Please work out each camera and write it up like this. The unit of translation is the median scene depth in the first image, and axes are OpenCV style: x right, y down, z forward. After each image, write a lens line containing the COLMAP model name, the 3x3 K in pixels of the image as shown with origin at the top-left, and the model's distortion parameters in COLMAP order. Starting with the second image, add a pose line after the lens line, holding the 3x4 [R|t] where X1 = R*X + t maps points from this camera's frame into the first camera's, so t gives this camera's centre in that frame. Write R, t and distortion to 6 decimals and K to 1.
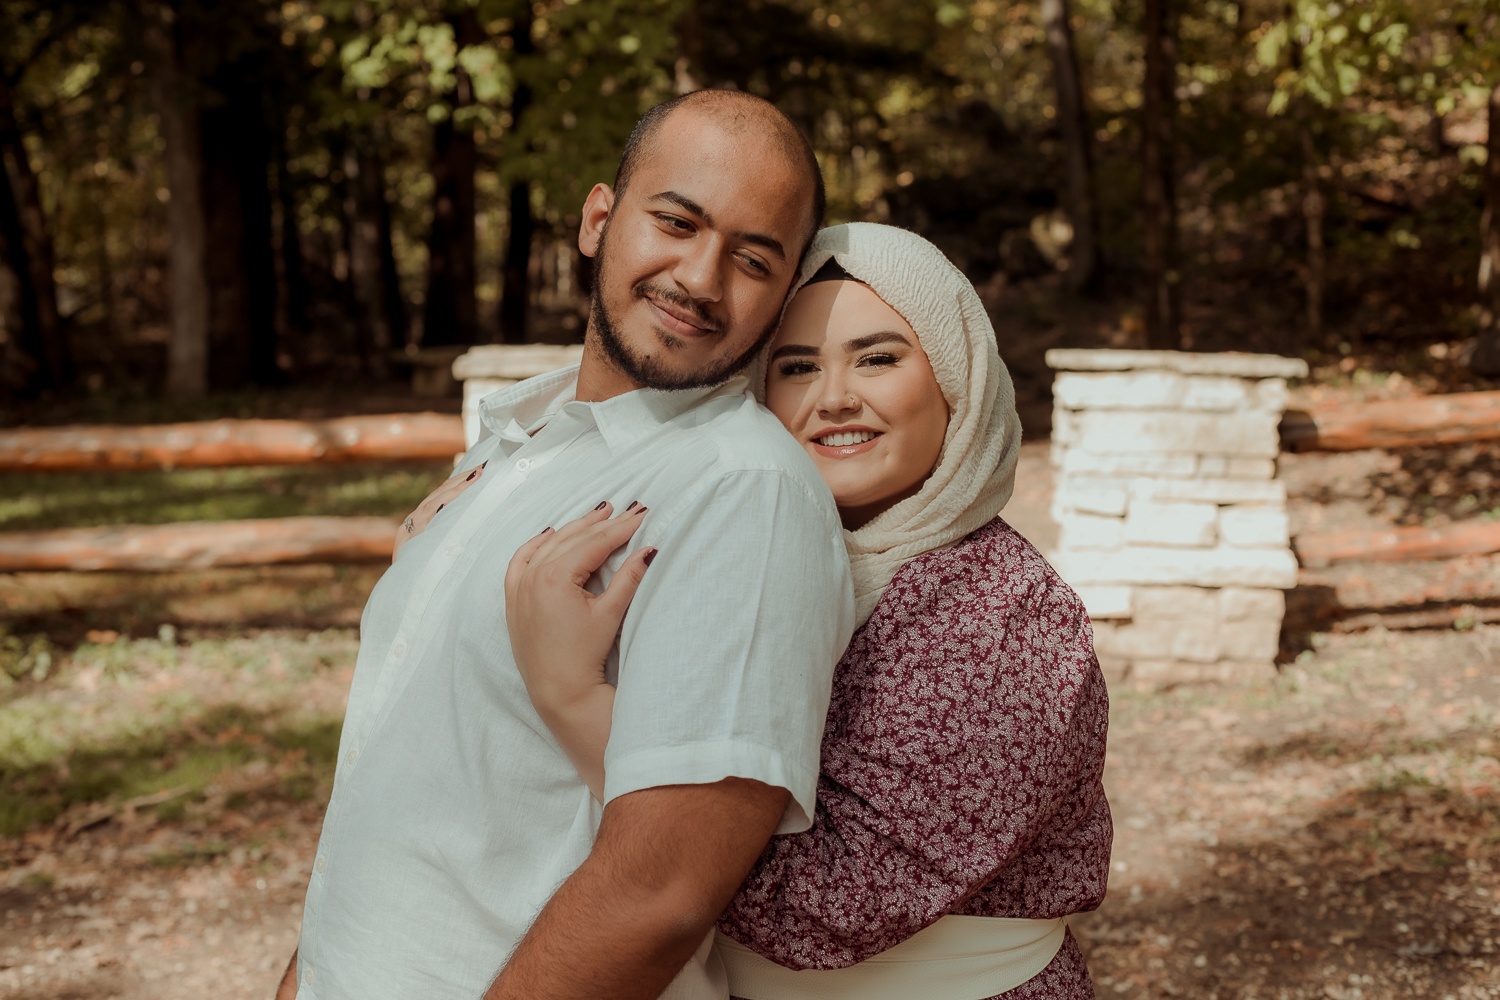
lens RADIAL K [[2279.4, 0, 750.0], [0, 2279.4, 500.0], [0, 0, 1]] dist [0.001114, 0.033056]
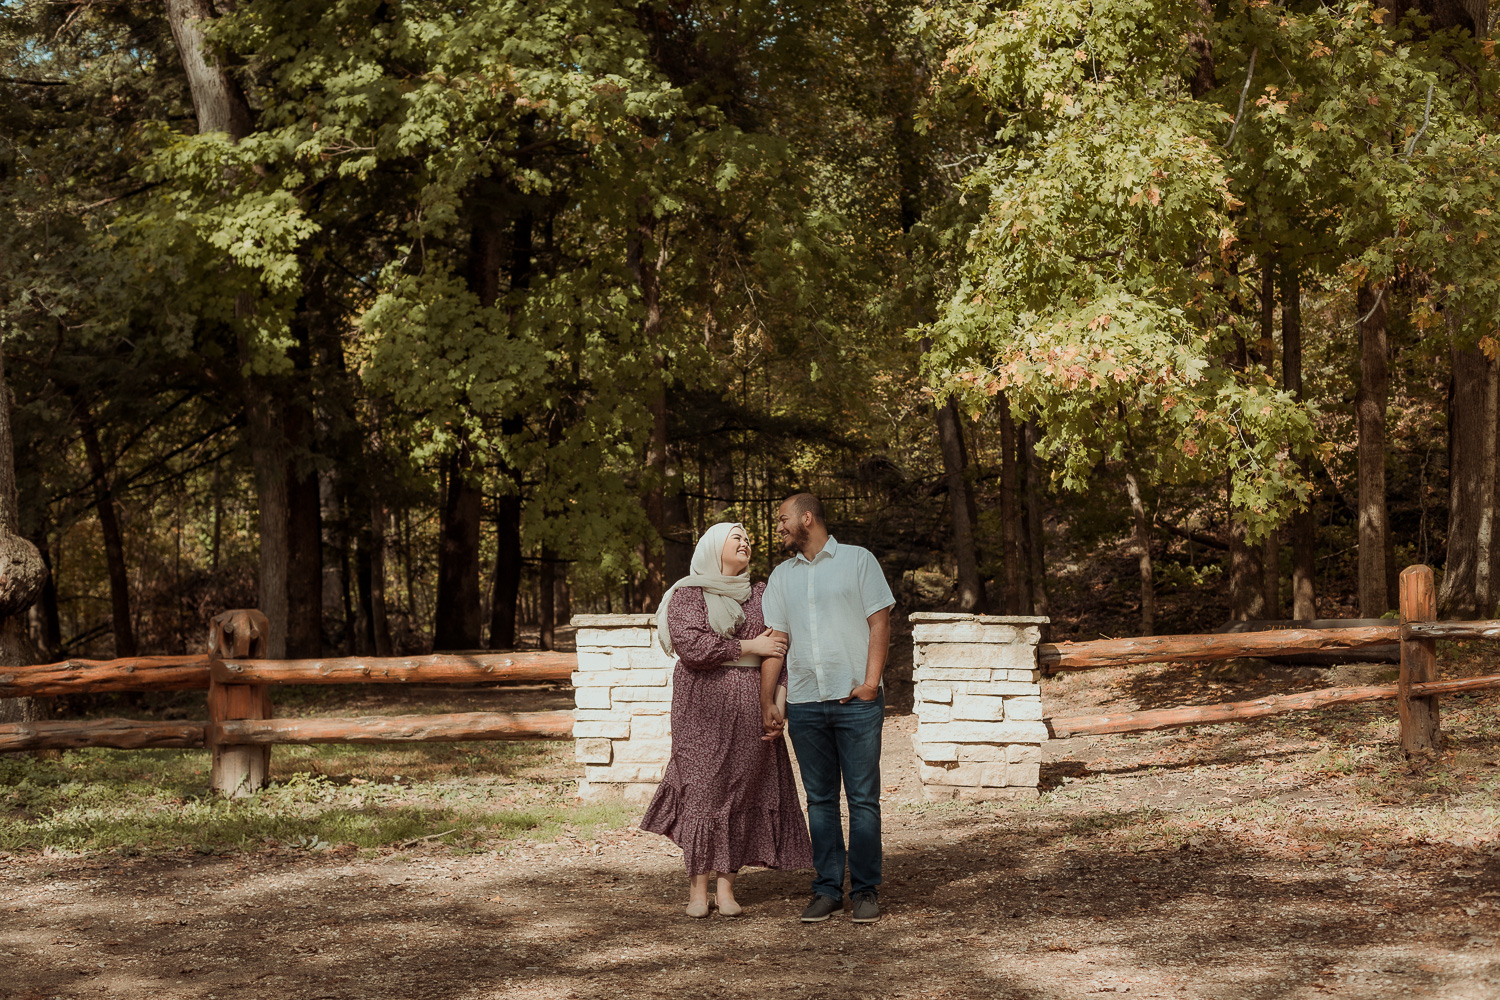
lens RADIAL K [[2279.4, 0, 750.0], [0, 2279.4, 500.0], [0, 0, 1]] dist [0.001114, 0.033056]
pose [[0.999114, 0.006119, 0.041634, -0.066158], [0.000266, 0.988434, -0.151648, 0.114056], [-0.042081, 0.151525, 0.987557, -0.746595]]
